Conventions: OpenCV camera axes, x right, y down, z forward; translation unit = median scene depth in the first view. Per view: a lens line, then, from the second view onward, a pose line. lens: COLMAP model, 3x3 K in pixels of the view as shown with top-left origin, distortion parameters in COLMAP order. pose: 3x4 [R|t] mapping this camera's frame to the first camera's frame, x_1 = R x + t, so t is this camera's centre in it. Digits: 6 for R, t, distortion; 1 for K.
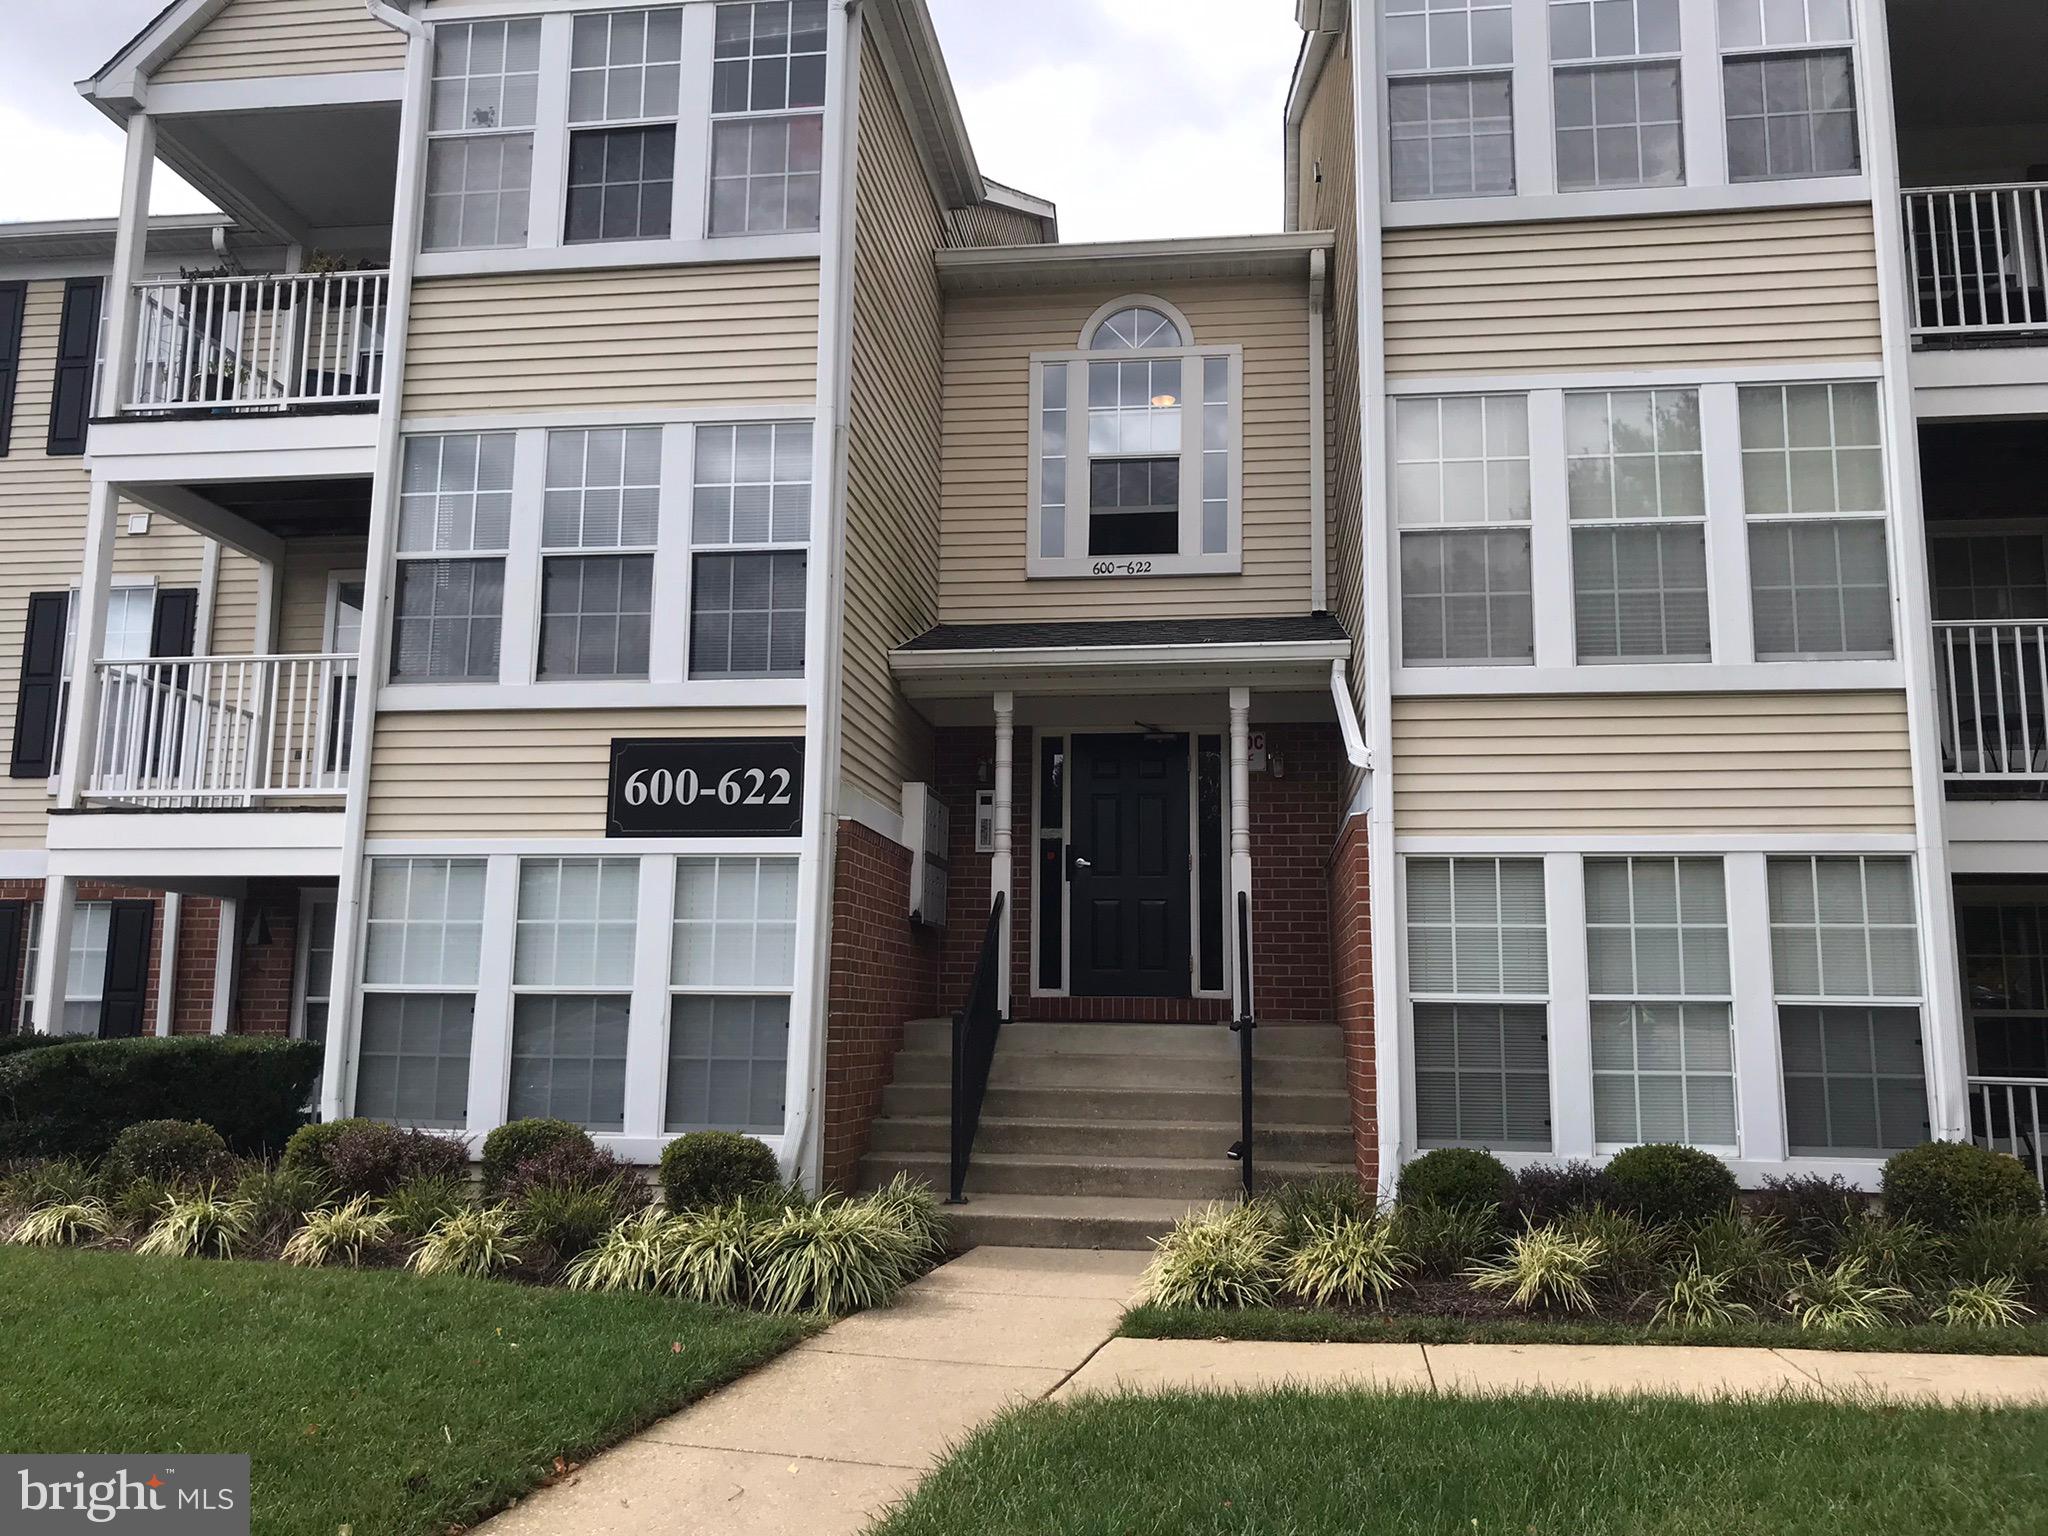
lens RADIAL K [[1664.6, 0, 1024.0], [0, 1664.6, 768.0], [0, 0, 1]] dist [0.046815, -0.055971]
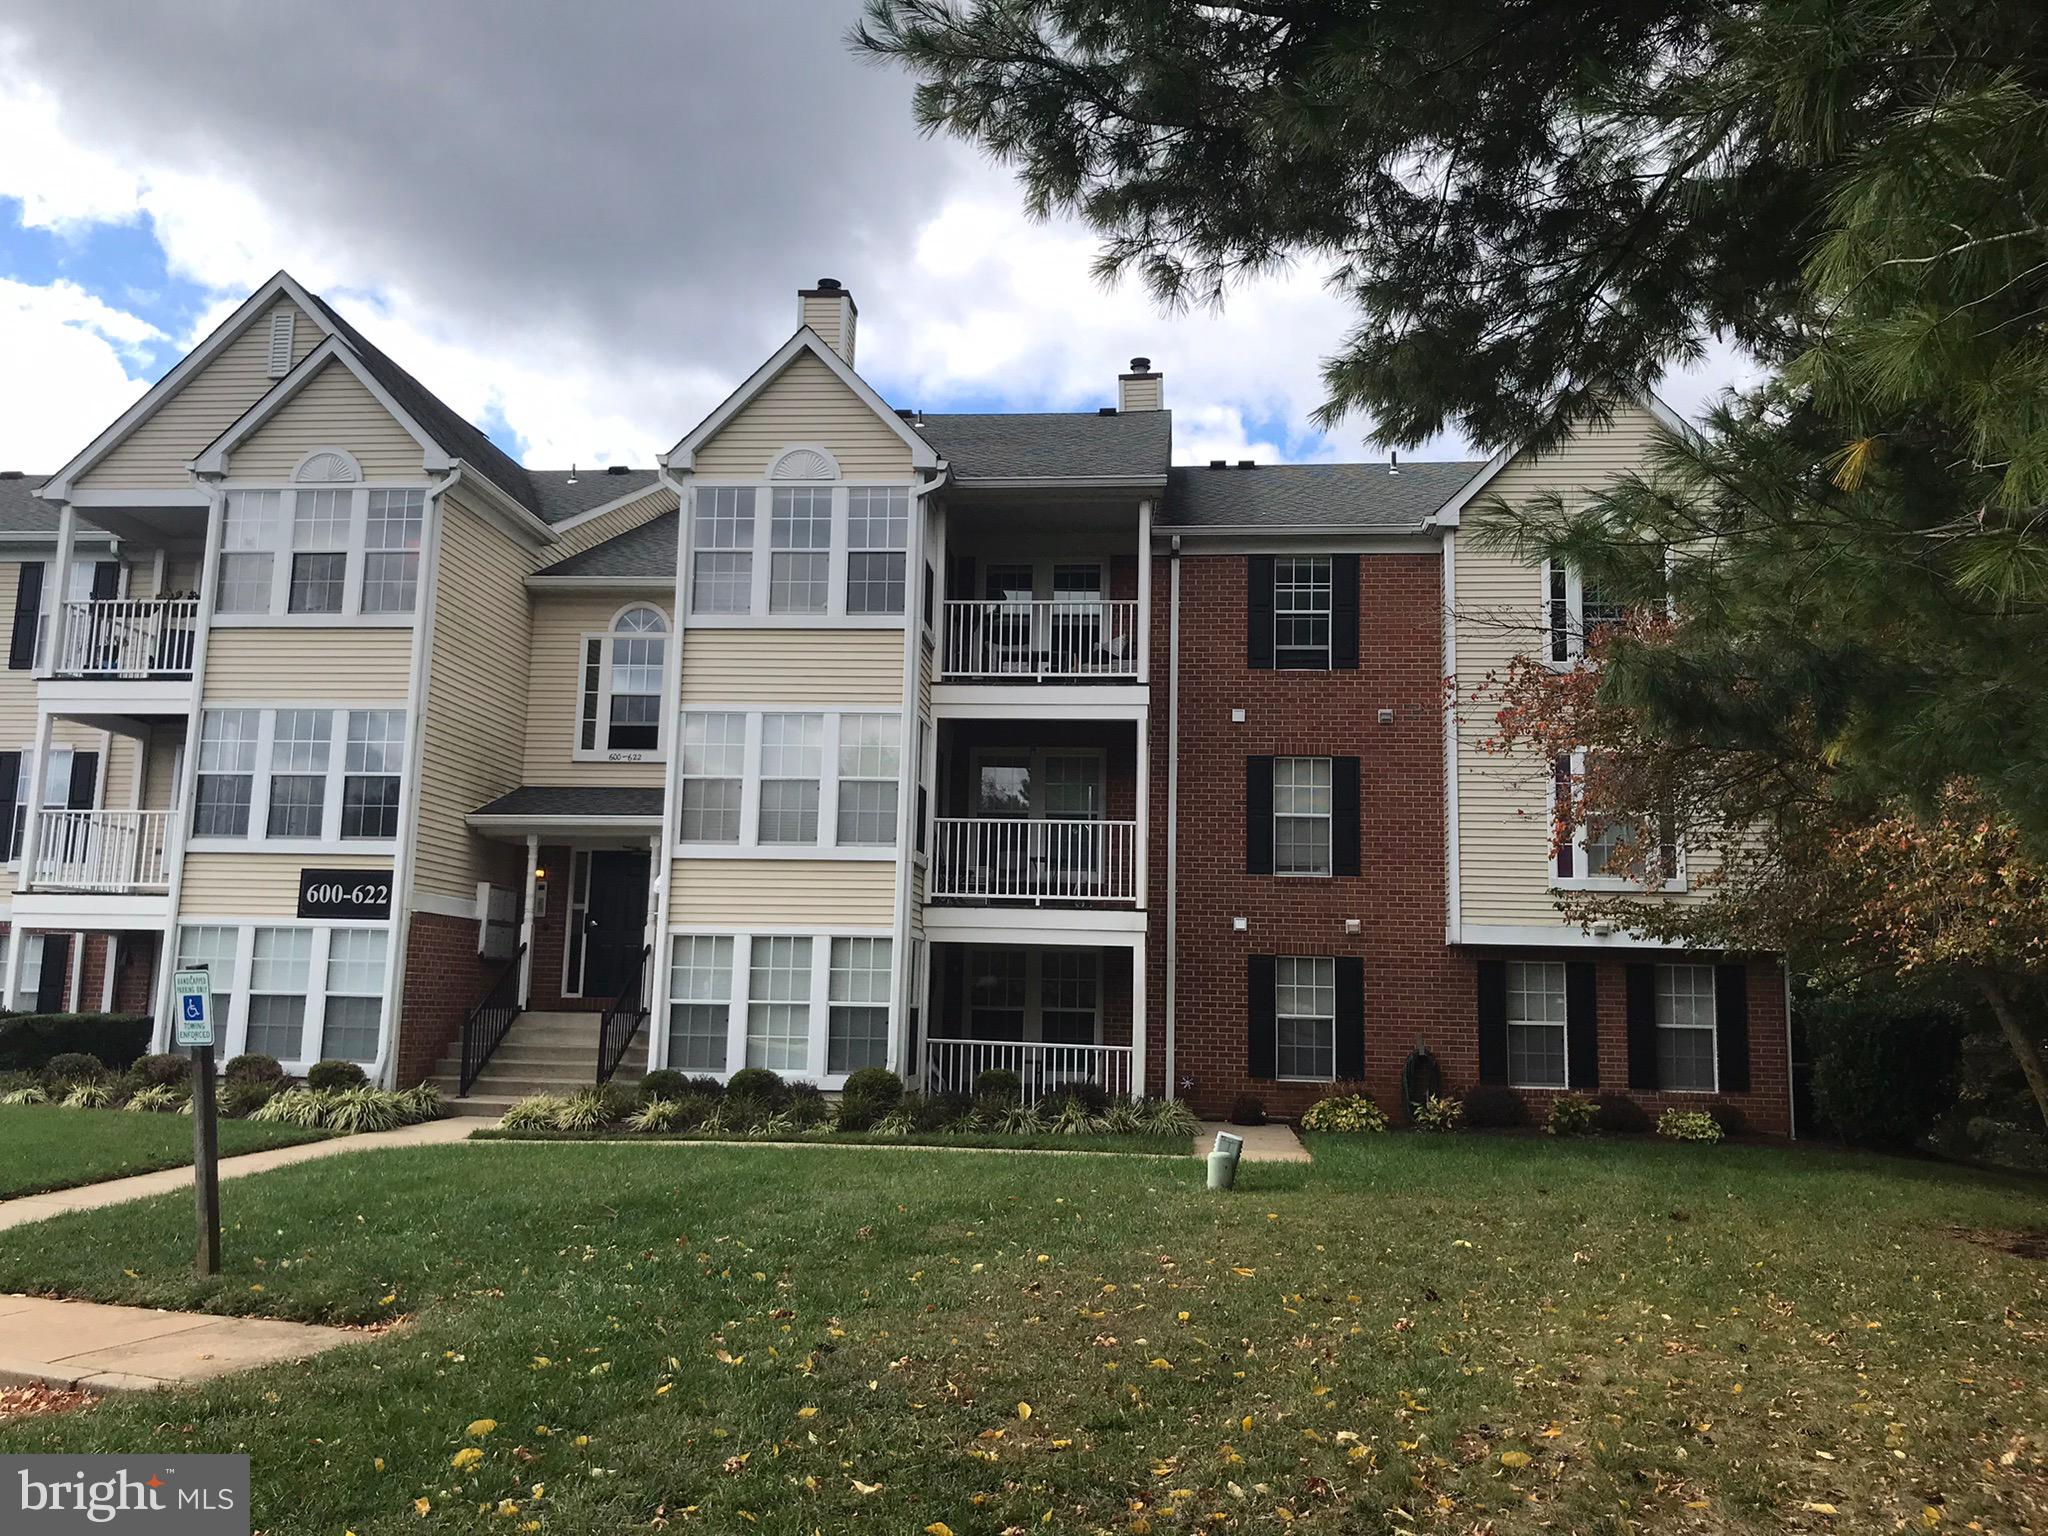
lens RADIAL K [[1727.9, 0, 1017.5], [0, 1727.9, 758.9], [0, 0, 1]] dist [0.047151, -0.011321]
pose [[0.999706, 0.016447, 0.017804, 0.577320], [-0.016571, 0.999840, 0.006800, -0.178376], [-0.017689, -0.007093, 0.999818, -1.117739]]
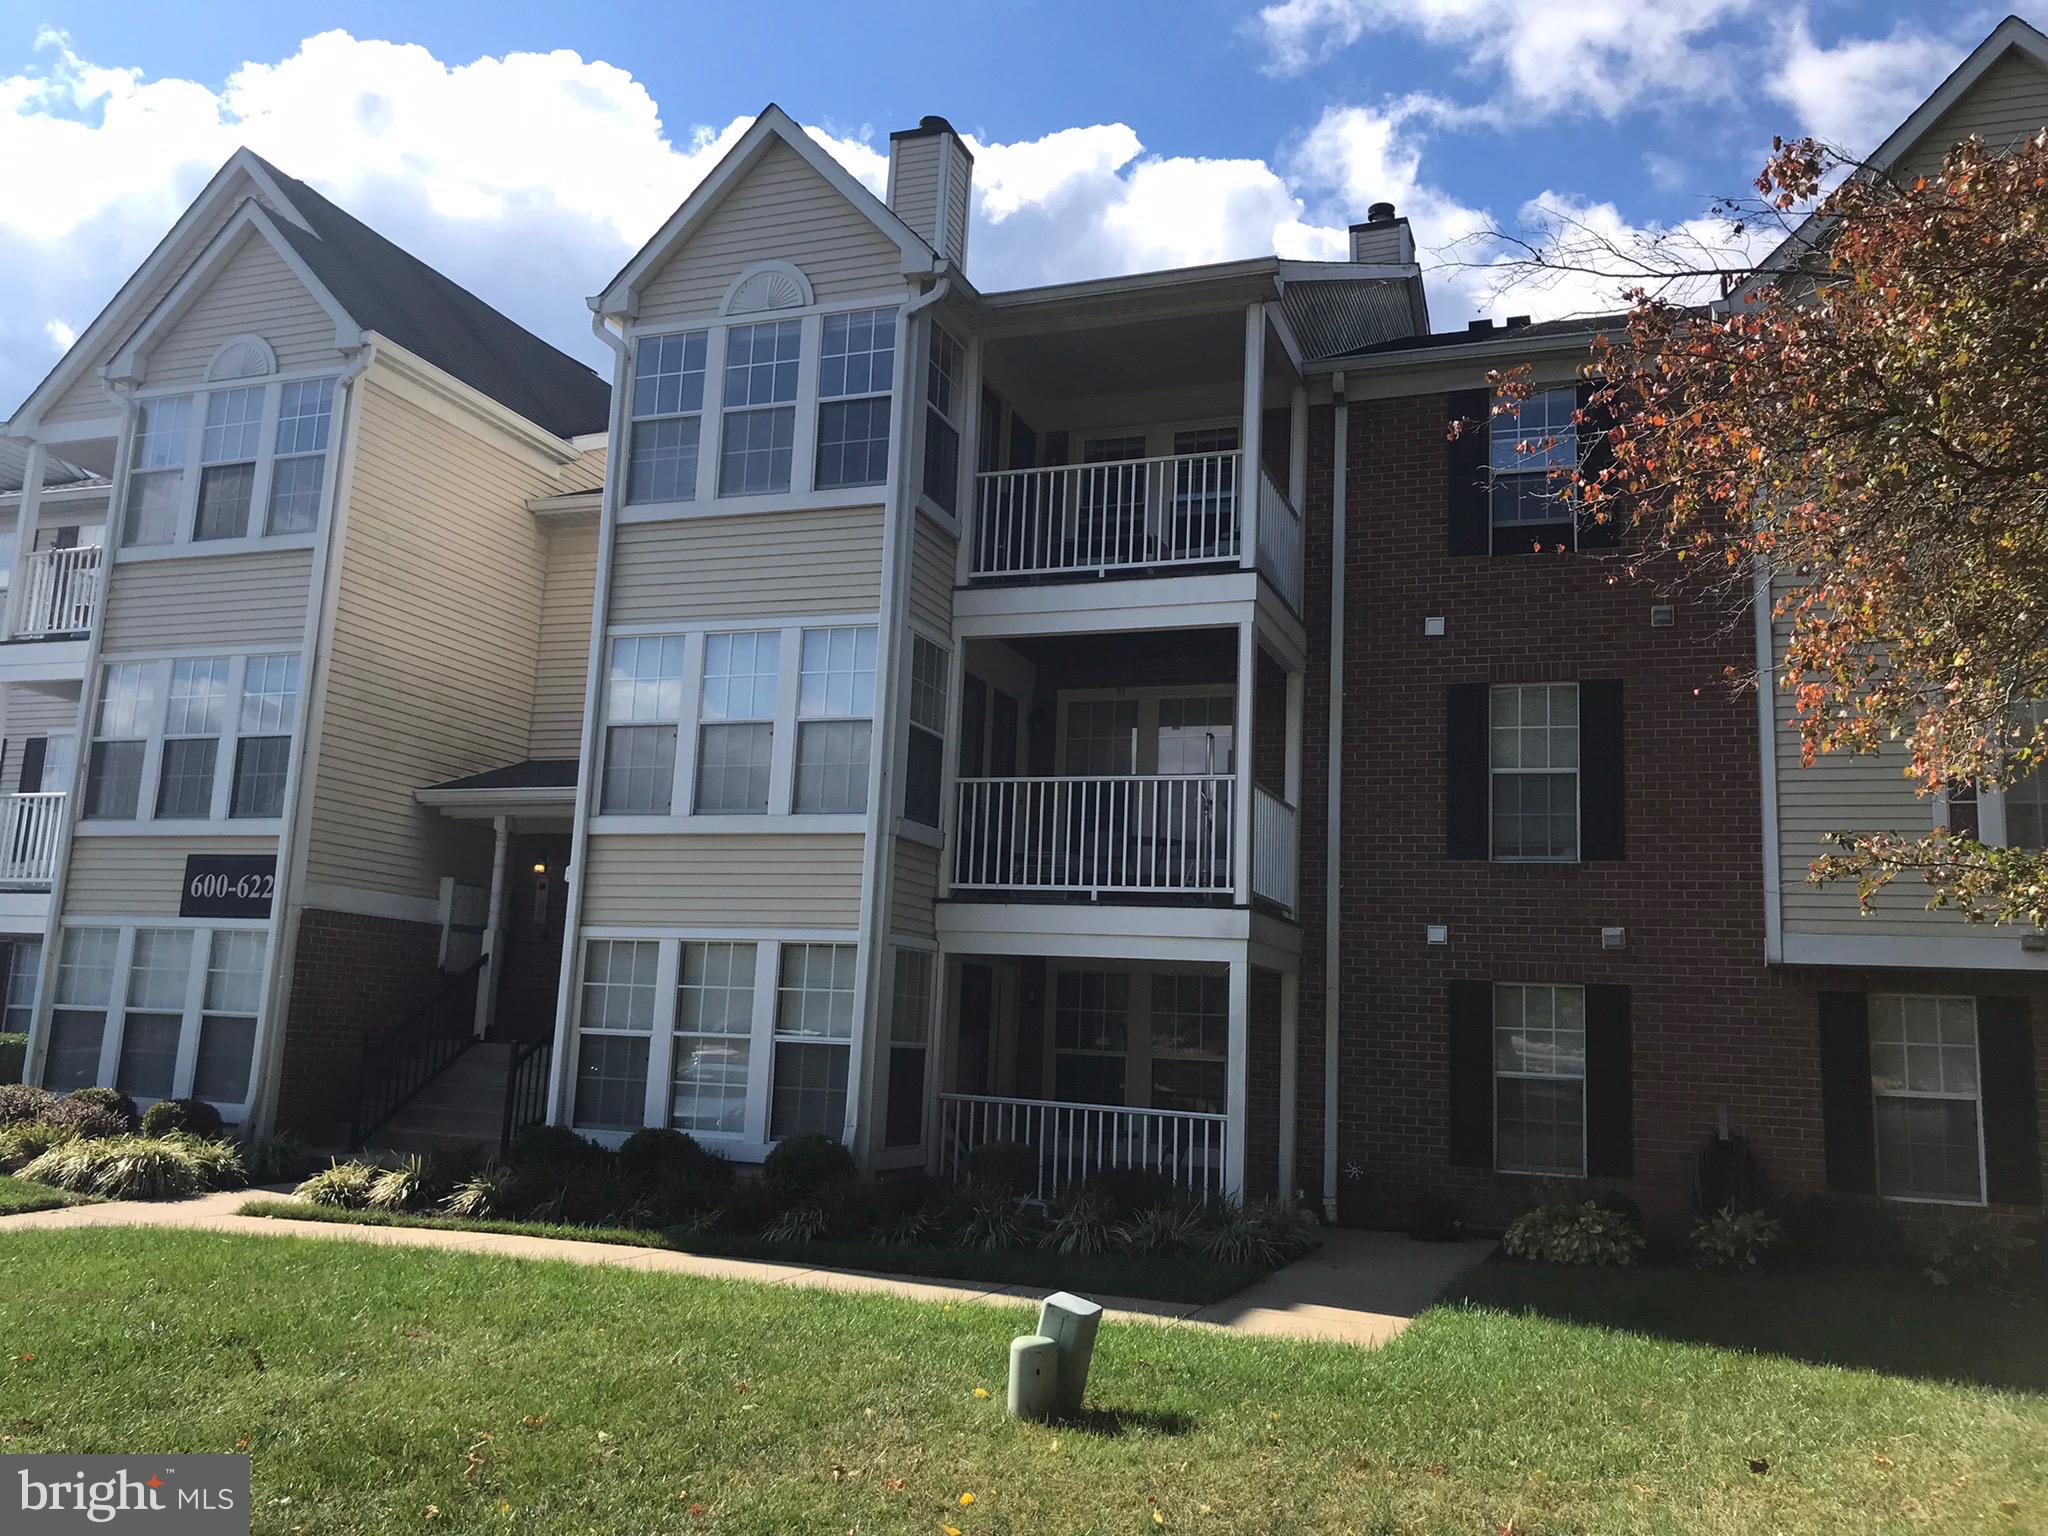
lens RADIAL K [[1697.0, 0, 1012.5], [0, 1697.0, 773.0], [0, 0, 1]] dist [0.031920, 0.000783]
pose [[0.967956, -0.005004, -0.251069, 0.932330], [0.002772, 0.999953, -0.009243, -0.078813], [0.251103, 0.008251, 0.967925, -0.395020]]
